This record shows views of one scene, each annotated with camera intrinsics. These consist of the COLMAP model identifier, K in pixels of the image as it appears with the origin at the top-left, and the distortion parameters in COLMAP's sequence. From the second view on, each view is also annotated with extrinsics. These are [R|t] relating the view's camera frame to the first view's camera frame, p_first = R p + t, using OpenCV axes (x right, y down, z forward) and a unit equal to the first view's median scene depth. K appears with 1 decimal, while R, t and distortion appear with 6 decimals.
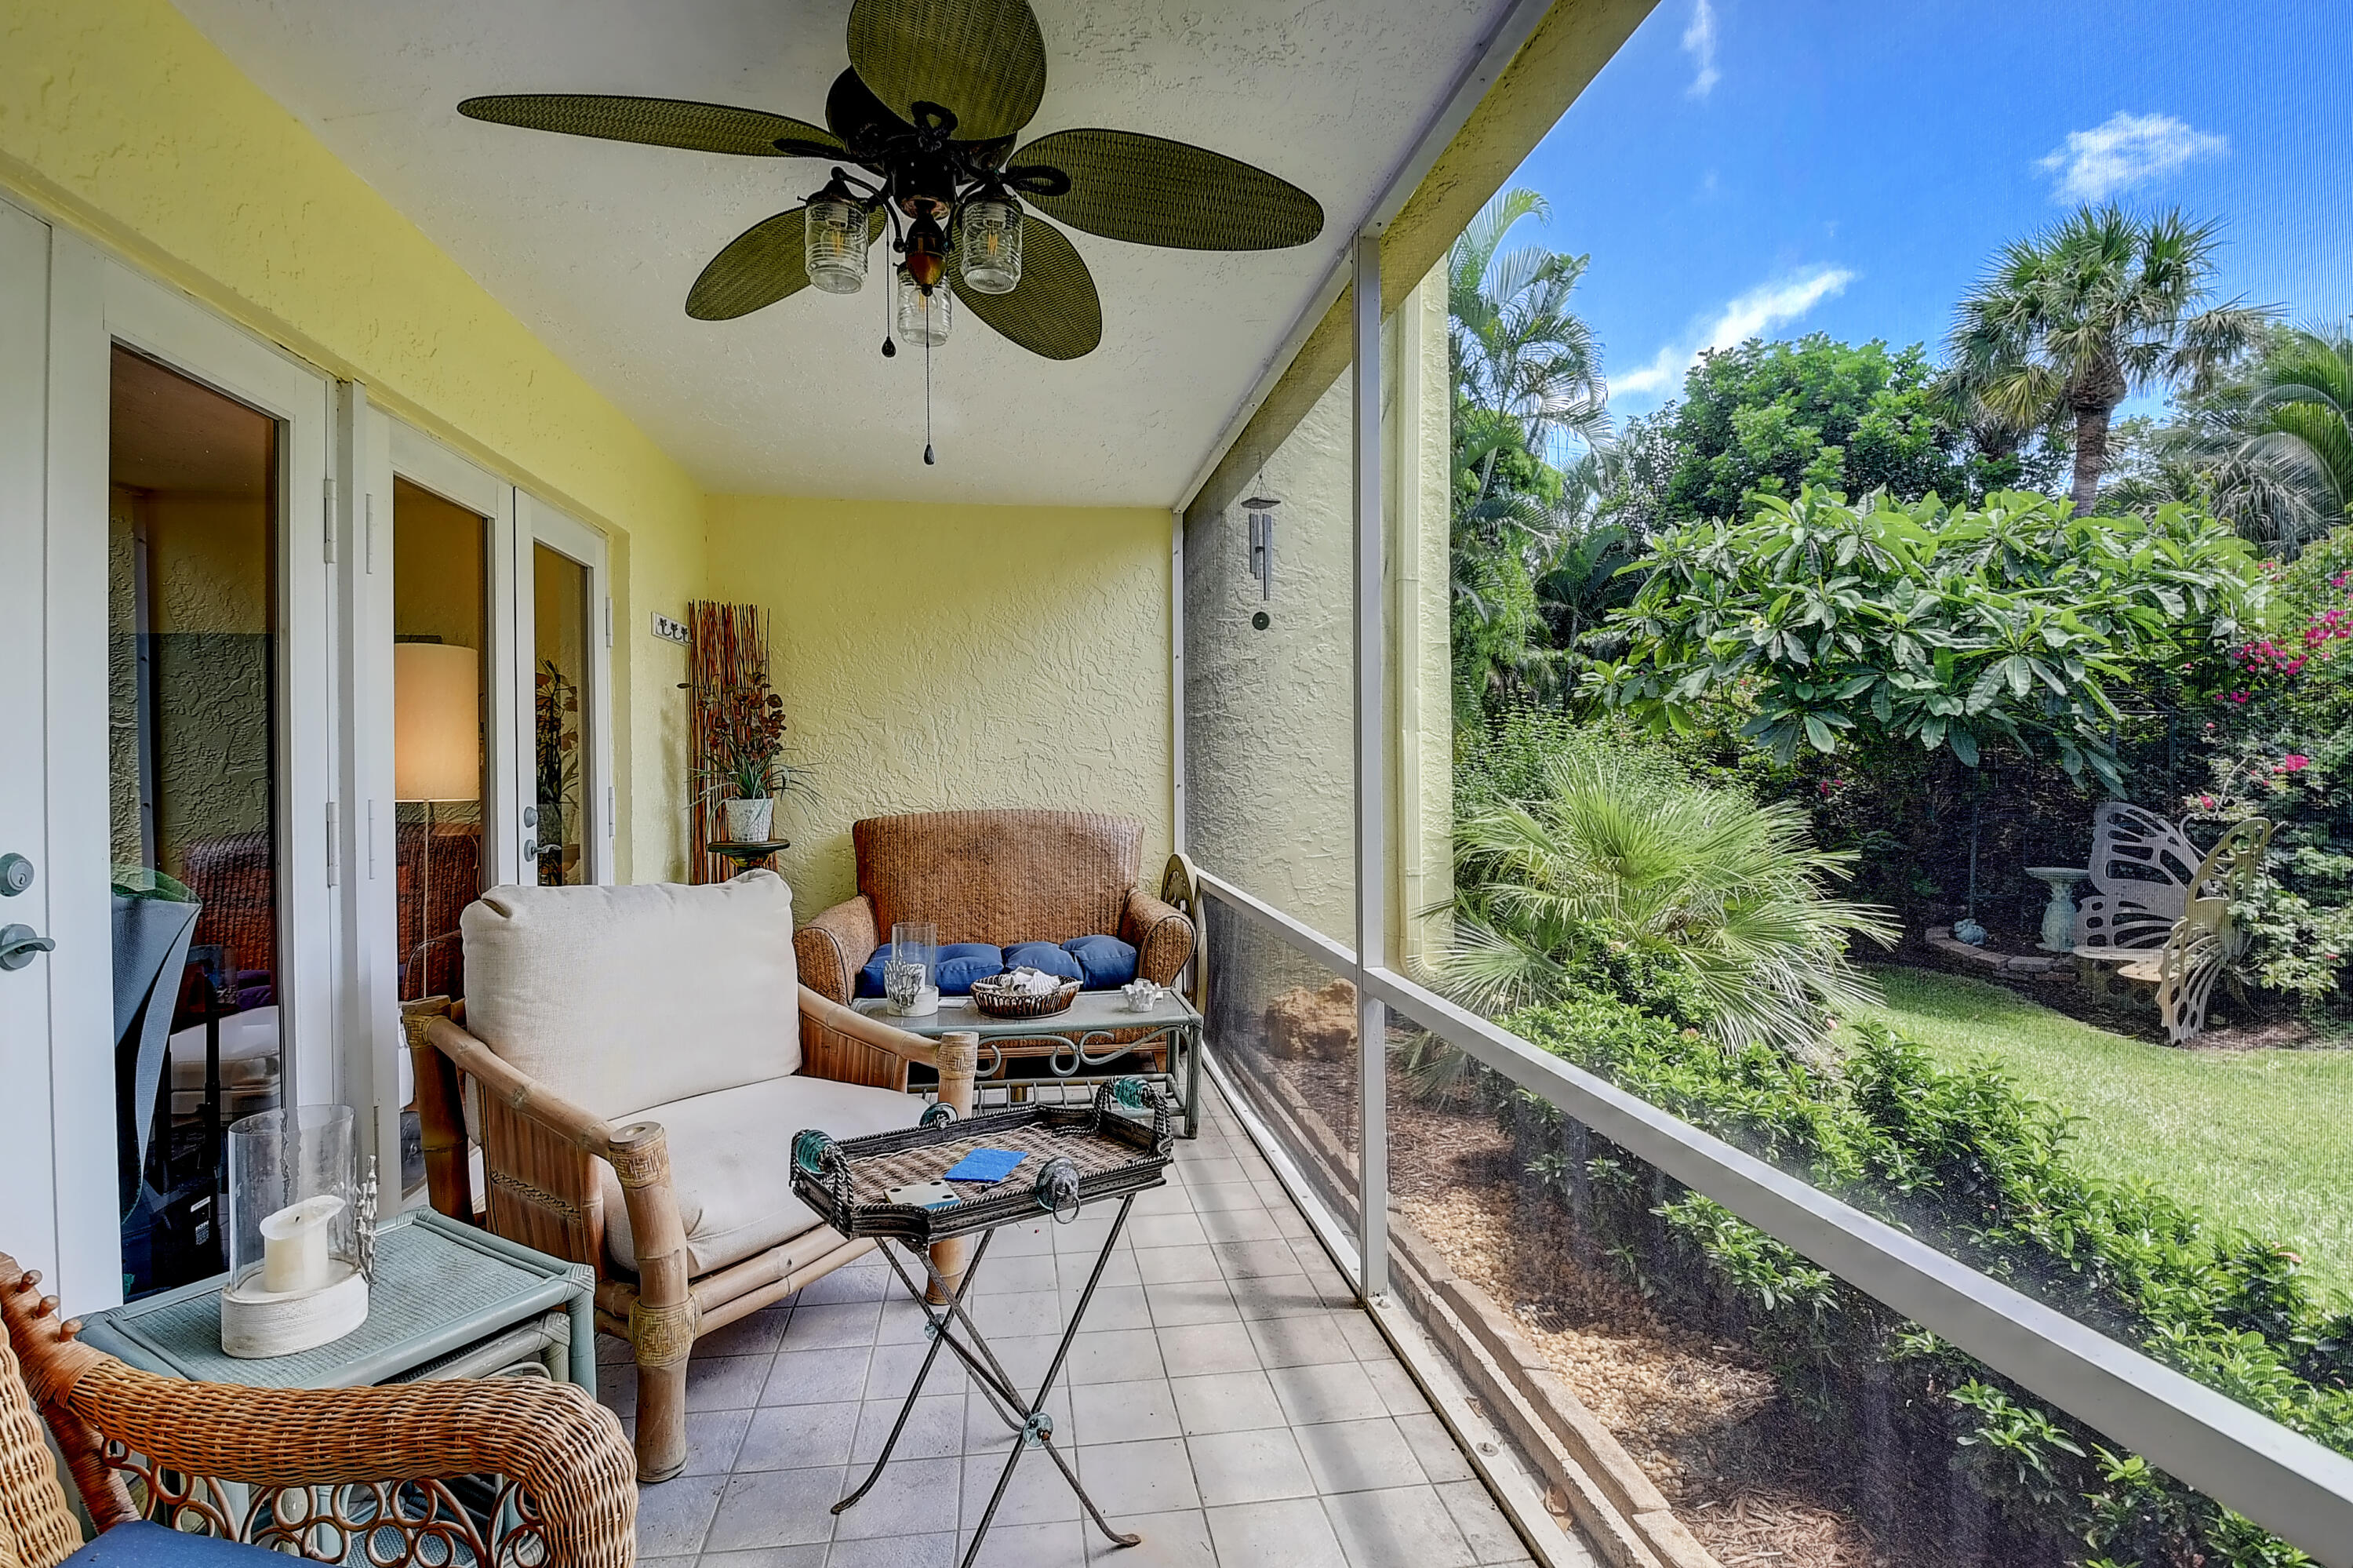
lens RADIAL K [[1134.5, 0, 1164.6], [0, 1134.5, 775.6], [0, 0, 1]] dist [-0.030207, -0.002026]
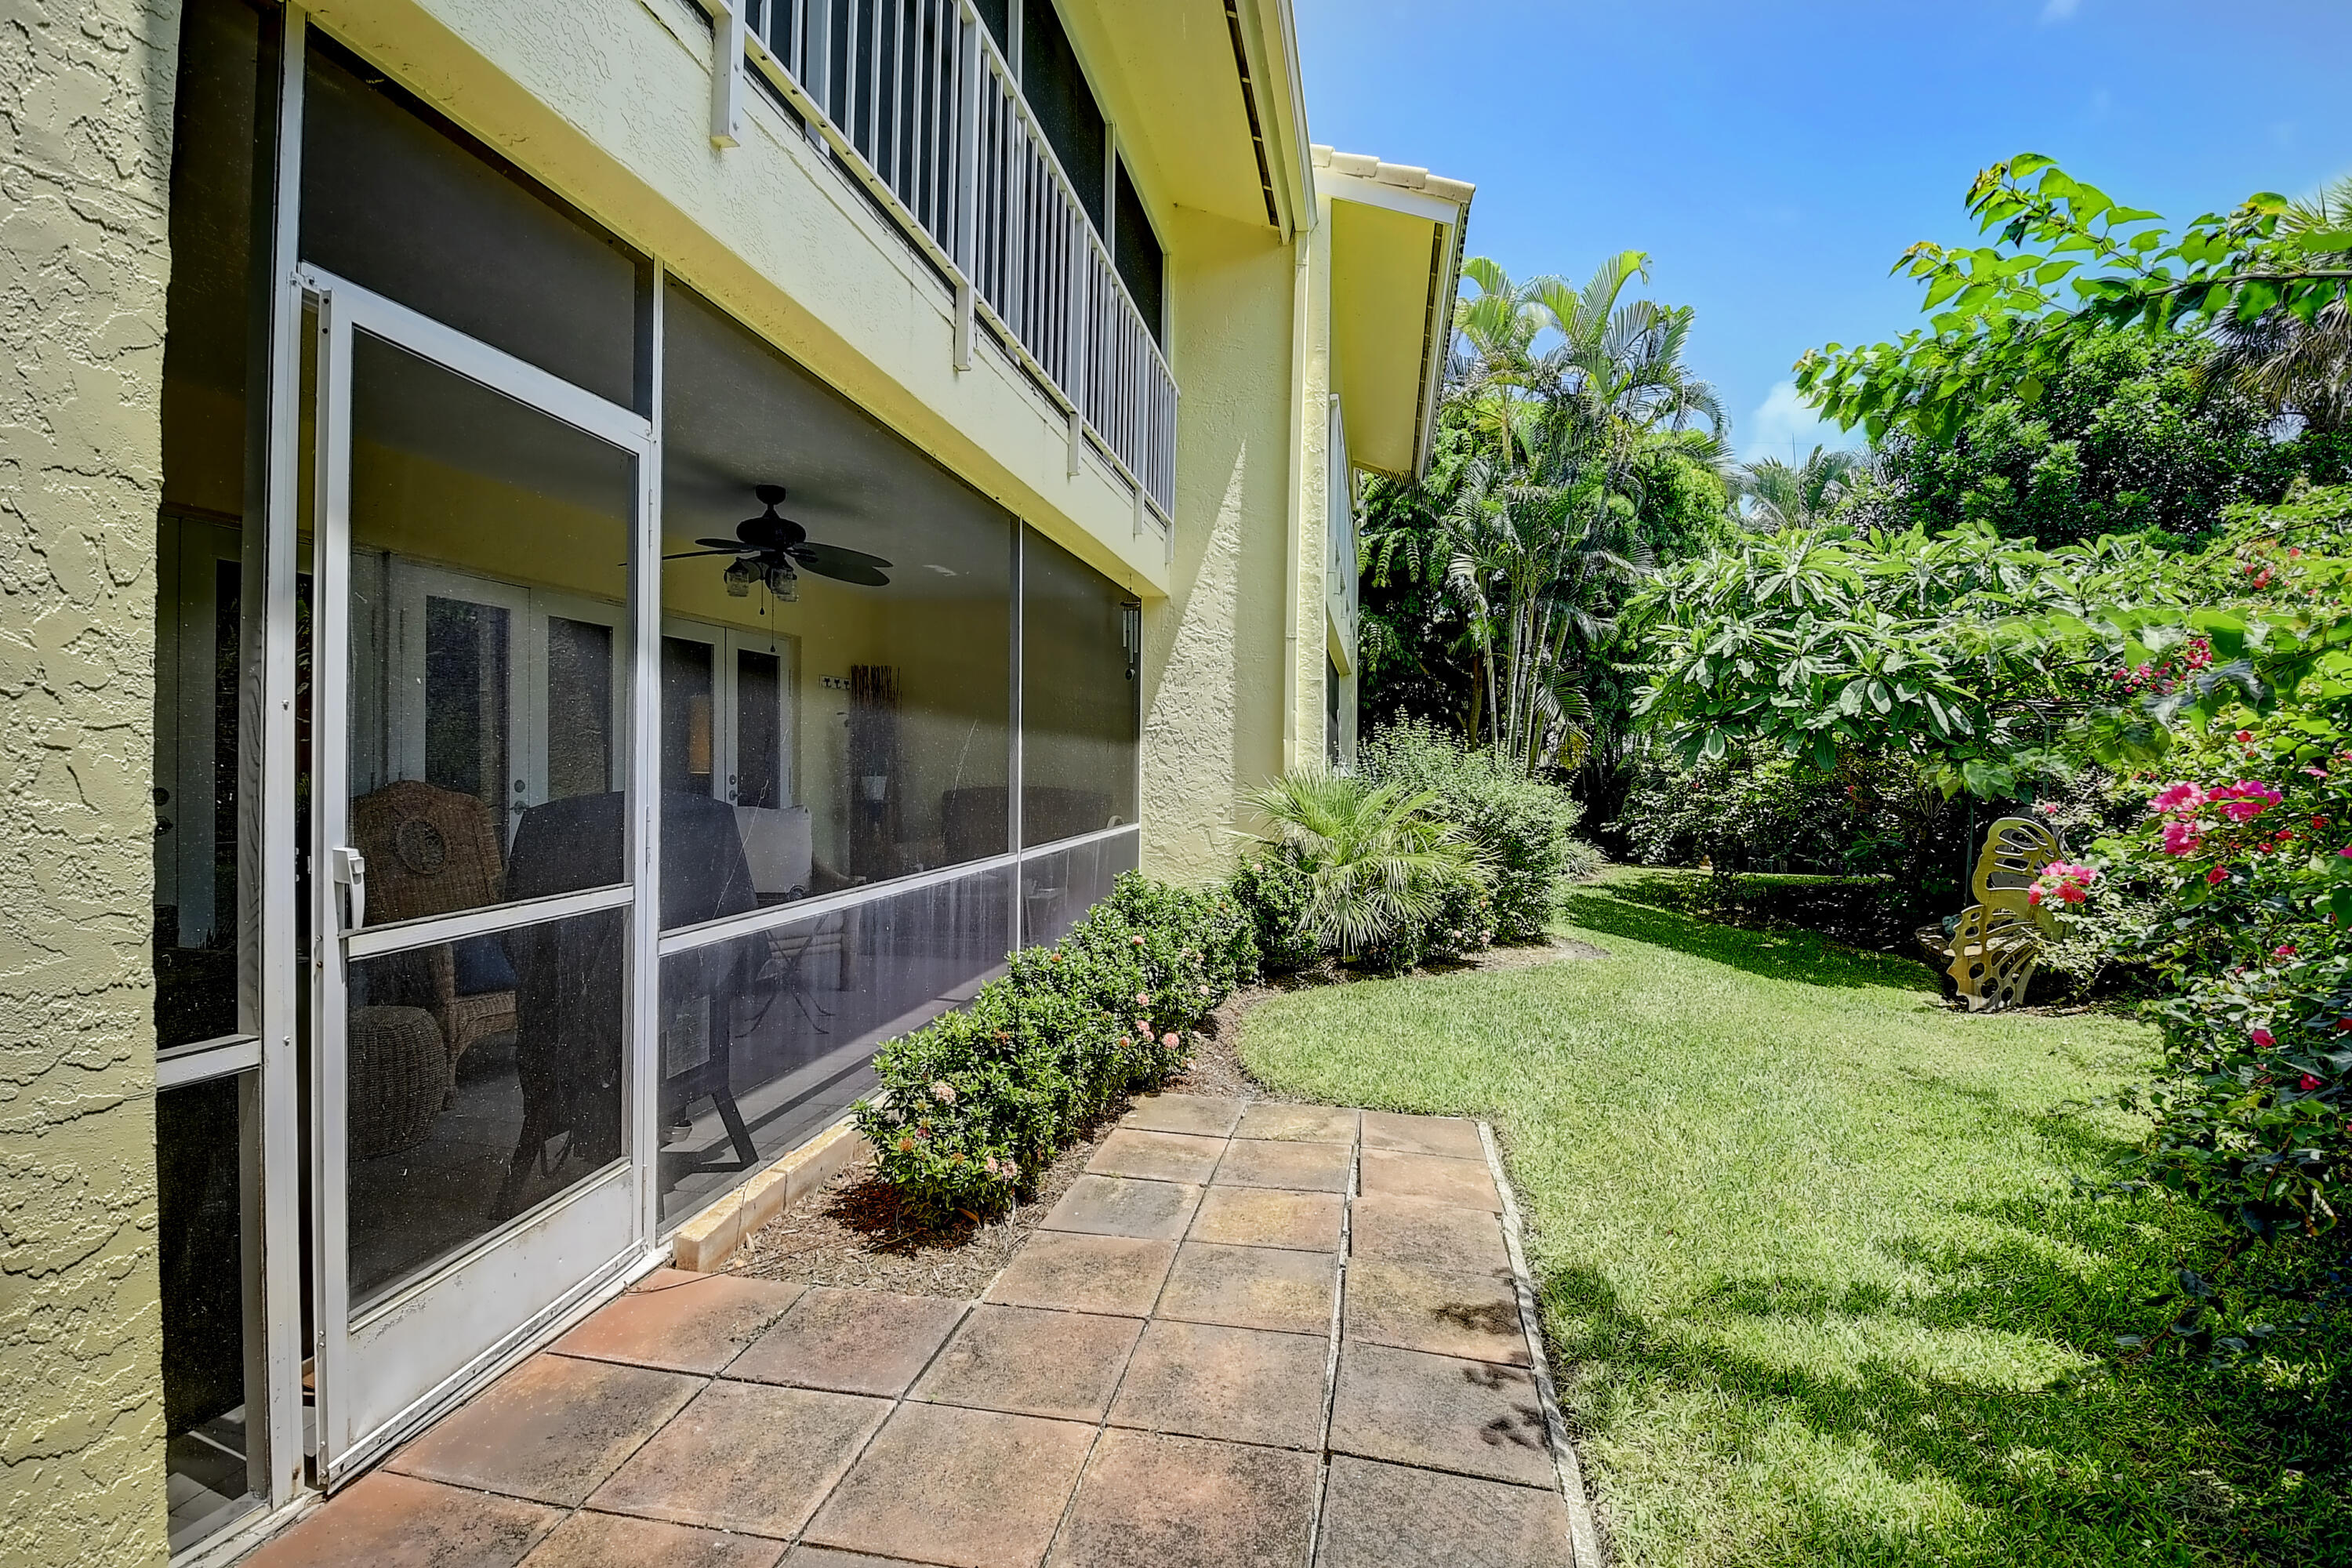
lens RADIAL K [[1134.0, 0, 1166.1], [0, 1134.0, 779.6], [0, 0, 1]] dist [-0.030207, -0.002026]
pose [[0.943058, 0.019272, -0.332070, 0.440014], [-0.016990, 0.999808, 0.009775, 0.000282], [0.332195, -0.003577, 0.943204, -0.356588]]
